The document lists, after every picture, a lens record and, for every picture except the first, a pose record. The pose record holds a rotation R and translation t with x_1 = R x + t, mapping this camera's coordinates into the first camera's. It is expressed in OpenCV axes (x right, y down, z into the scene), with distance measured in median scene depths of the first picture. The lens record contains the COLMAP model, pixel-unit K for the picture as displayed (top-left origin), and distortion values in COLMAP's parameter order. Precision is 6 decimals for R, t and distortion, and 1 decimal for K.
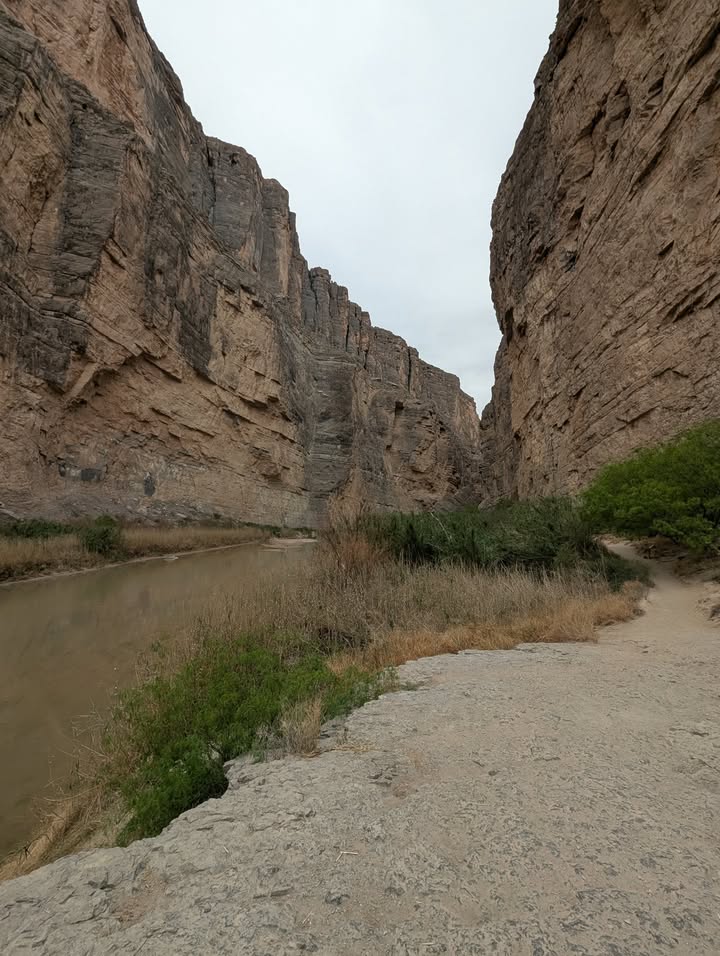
lens RADIAL K [[398.5, 0, 360.0], [0, 398.5, 478.0], [0, 0, 1]] dist [0.000140, 0.000009]
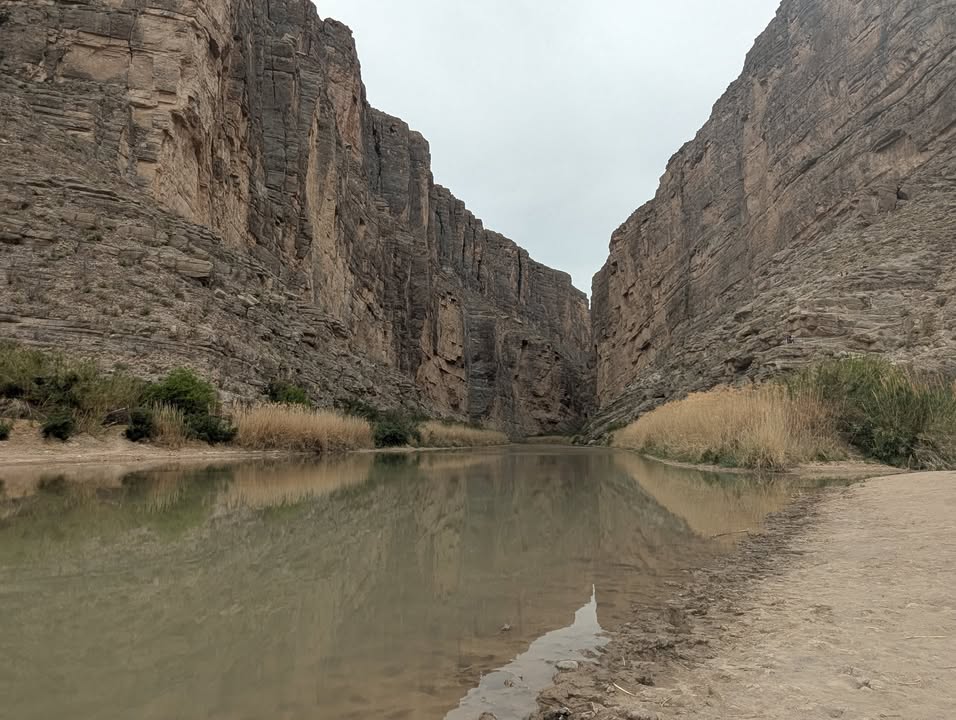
lens RADIAL K [[687.3, 0, 480.5], [0, 687.3, 343.8], [0, 0, 1]] dist [0.004781, 0.000058]
pose [[0.992002, 0.032255, 0.122027, -0.297531], [-0.028842, 0.999144, -0.029641, -0.109236], [-0.122879, 0.025885, 0.992084, -1.099653]]
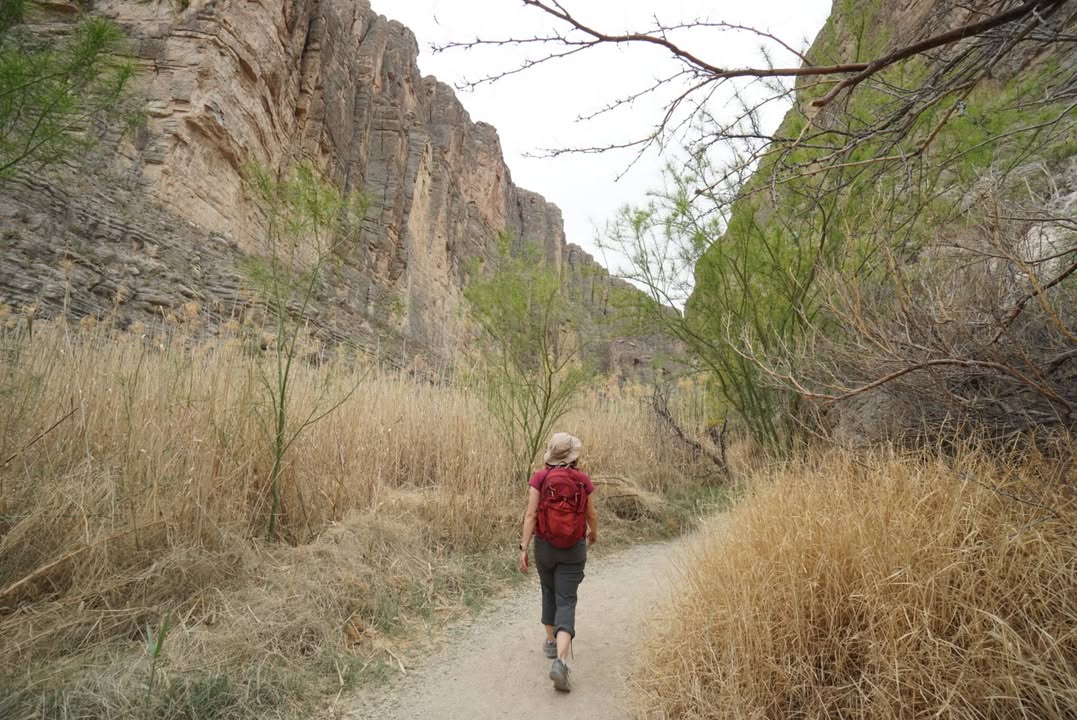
lens RADIAL K [[490.7, 0, 537.4], [0, 490.7, 334.7], [0, 0, 1]] dist [-0.067900, 0.027495]
pose [[0.997943, 0.024258, -0.059339, -0.175199], [-0.029657, 0.995328, -0.091880, -0.096567], [0.056833, 0.093451, 0.994001, -0.918570]]
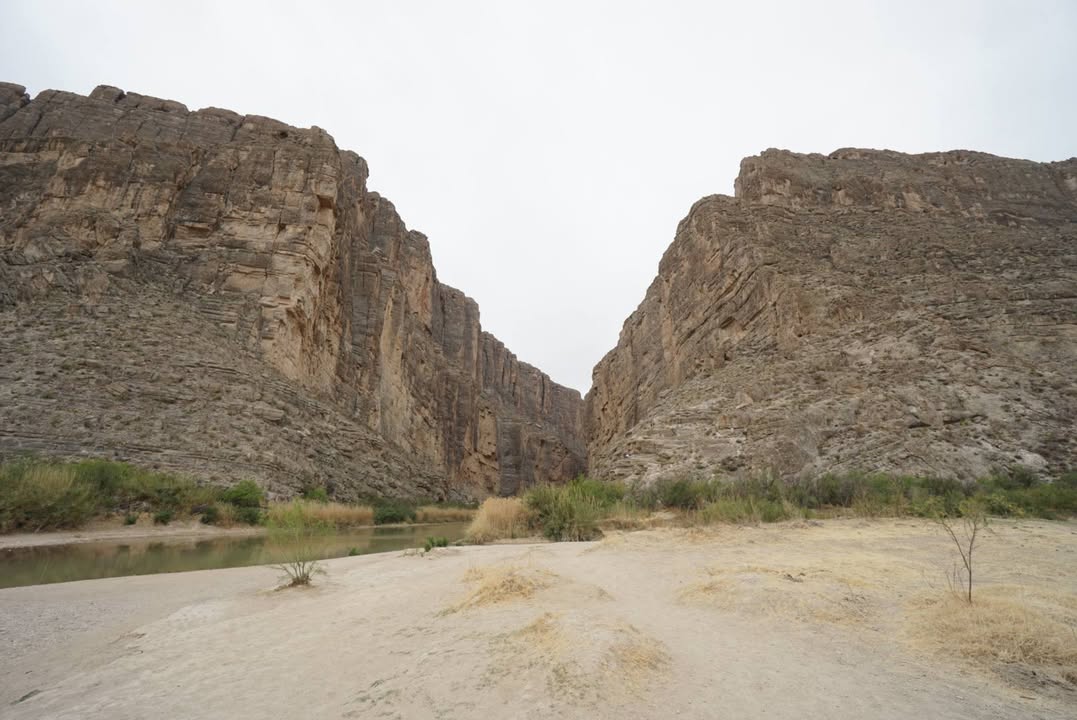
lens RADIAL K [[490.7, 0, 537.4], [0, 490.7, 334.7], [0, 0, 1]] dist [-0.067900, 0.027495]
pose [[0.989019, 0.056344, 0.136627, -0.245162], [-0.022443, 0.971011, -0.237978, -0.123562], [-0.146075, 0.232299, 0.961613, -1.173265]]
